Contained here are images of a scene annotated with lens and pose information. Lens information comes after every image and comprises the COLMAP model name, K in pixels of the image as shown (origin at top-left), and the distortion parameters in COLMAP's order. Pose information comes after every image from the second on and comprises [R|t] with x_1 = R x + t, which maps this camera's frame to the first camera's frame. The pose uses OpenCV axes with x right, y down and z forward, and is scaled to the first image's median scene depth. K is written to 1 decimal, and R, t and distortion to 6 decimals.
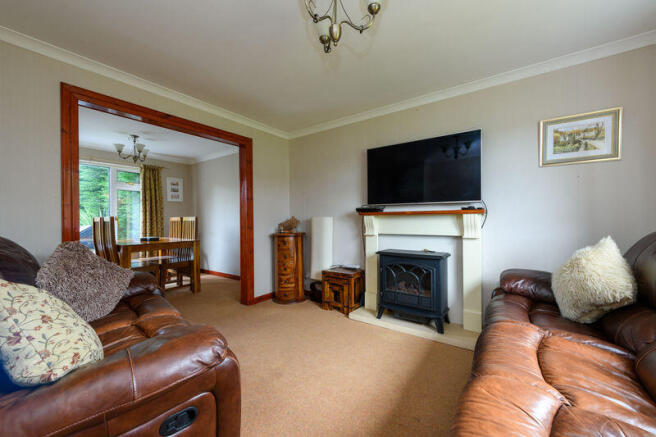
lens RADIAL K [[258.8, 0, 327.6], [0, 258.8, 221.4], [0, 0, 1]] dist [0.001492, 0.000007]
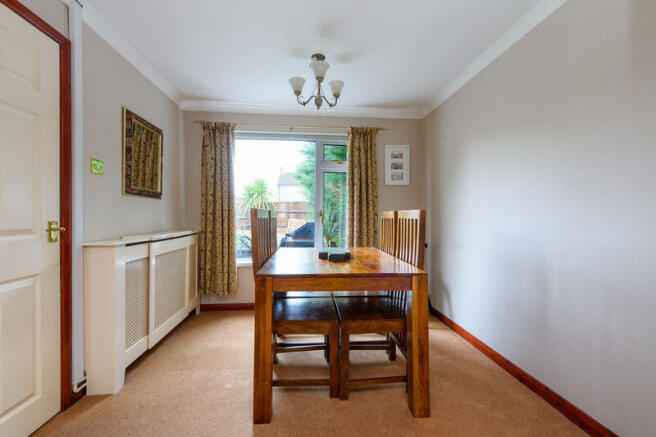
lens RADIAL K [[286.6, 0, 328.5], [0, 286.6, 217.3], [0, 0, 1]] dist [-0.000979, -0.000049]
pose [[0.669491, 0.014229, -0.742684, -0.230665], [-0.017130, 0.999846, 0.003715, -0.003904], [0.742623, 0.010235, 0.669632, 0.496411]]
